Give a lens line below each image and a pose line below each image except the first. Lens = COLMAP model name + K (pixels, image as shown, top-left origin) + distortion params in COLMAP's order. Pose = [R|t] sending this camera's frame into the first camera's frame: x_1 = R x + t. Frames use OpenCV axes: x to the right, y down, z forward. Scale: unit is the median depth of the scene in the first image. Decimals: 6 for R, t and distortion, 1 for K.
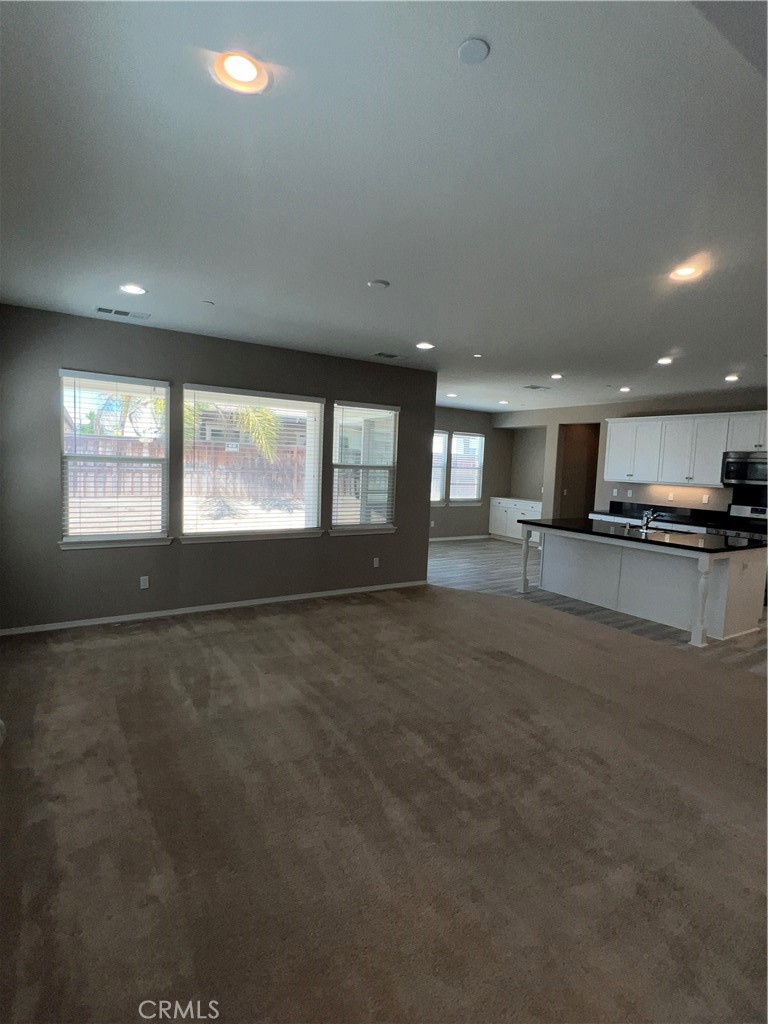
lens RADIAL K [[518.4, 0, 386.0], [0, 518.4, 511.2], [0, 0, 1]] dist [-0.003713, 0.000122]
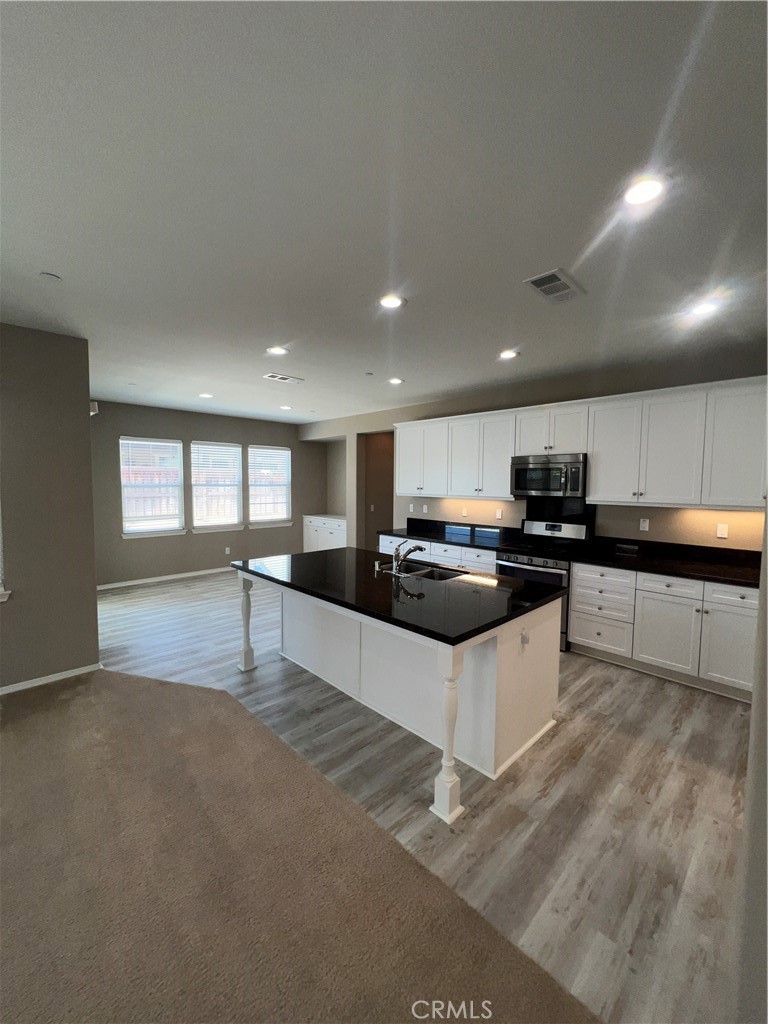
lens RADIAL K [[410.3, 0, 384.6], [0, 410.3, 512.4], [0, 0, 1]] dist [-0.004129, 0.001432]
pose [[0.978854, -0.047017, 0.199084, 0.314168], [0.049586, 0.998738, -0.007934, -0.031121], [-0.198459, 0.017638, 0.979950, 0.397033]]
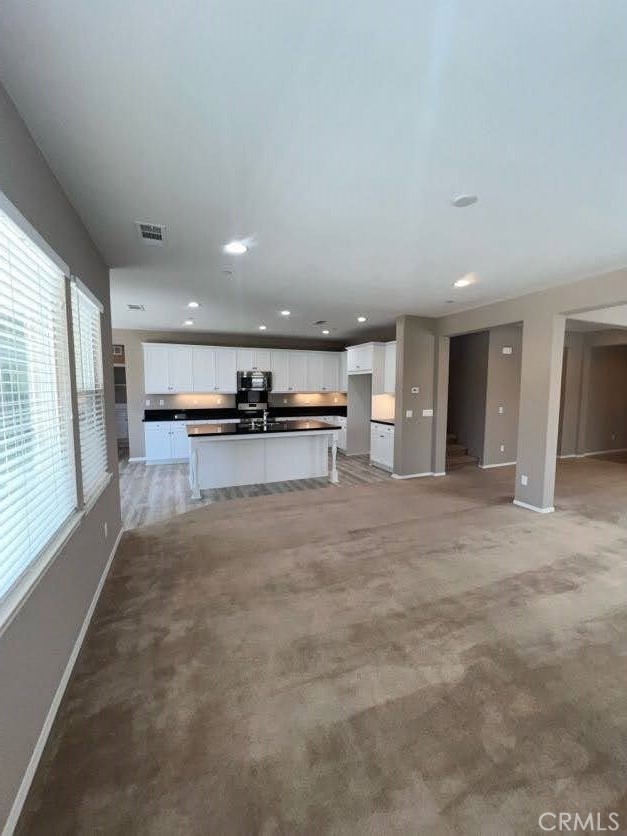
lens RADIAL K [[335.0, 0, 315.7], [0, 335.0, 416.4], [0, 0, 1]] dist [-0.004129, 0.001432]
pose [[0.176123, -0.124267, 0.976493, -0.337115], [0.096600, 0.989393, 0.108485, -0.062893], [-0.979617, 0.075222, 0.186259, 0.553199]]
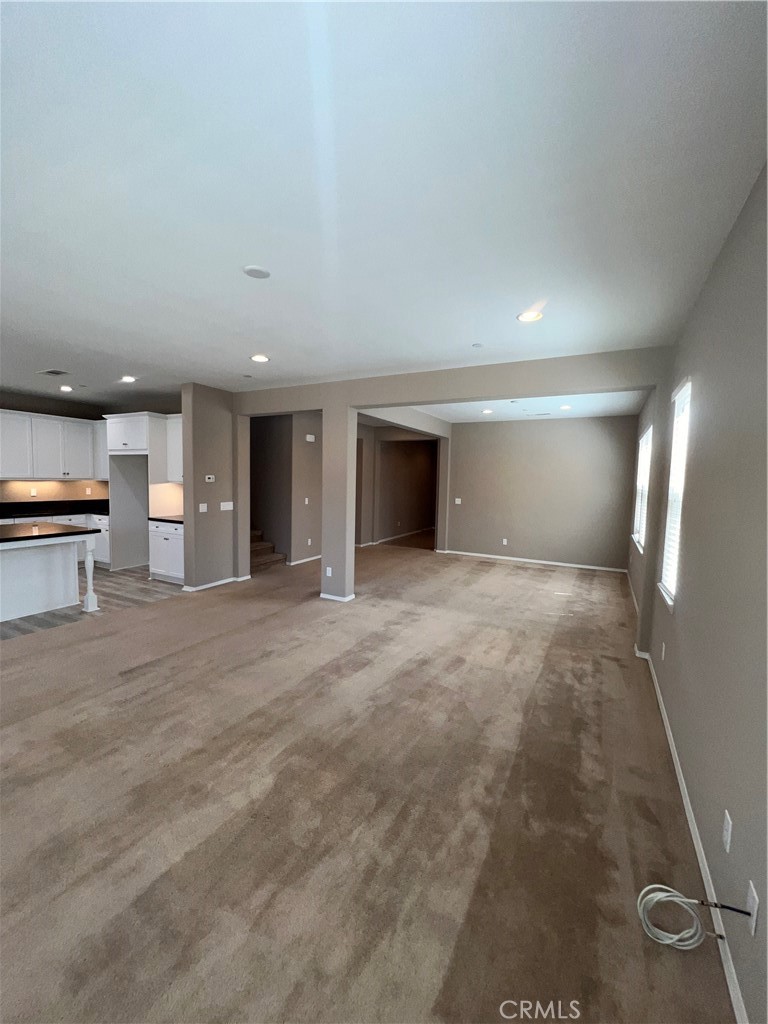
lens RADIAL K [[410.3, 0, 386.4], [0, 410.3, 509.6], [0, 0, 1]] dist [-0.004129, 0.001432]
pose [[-0.489532, -0.115265, 0.864334, -0.360871], [0.039012, 0.987337, 0.153763, -0.063858], [-0.871112, 0.108991, -0.478837, 0.553099]]
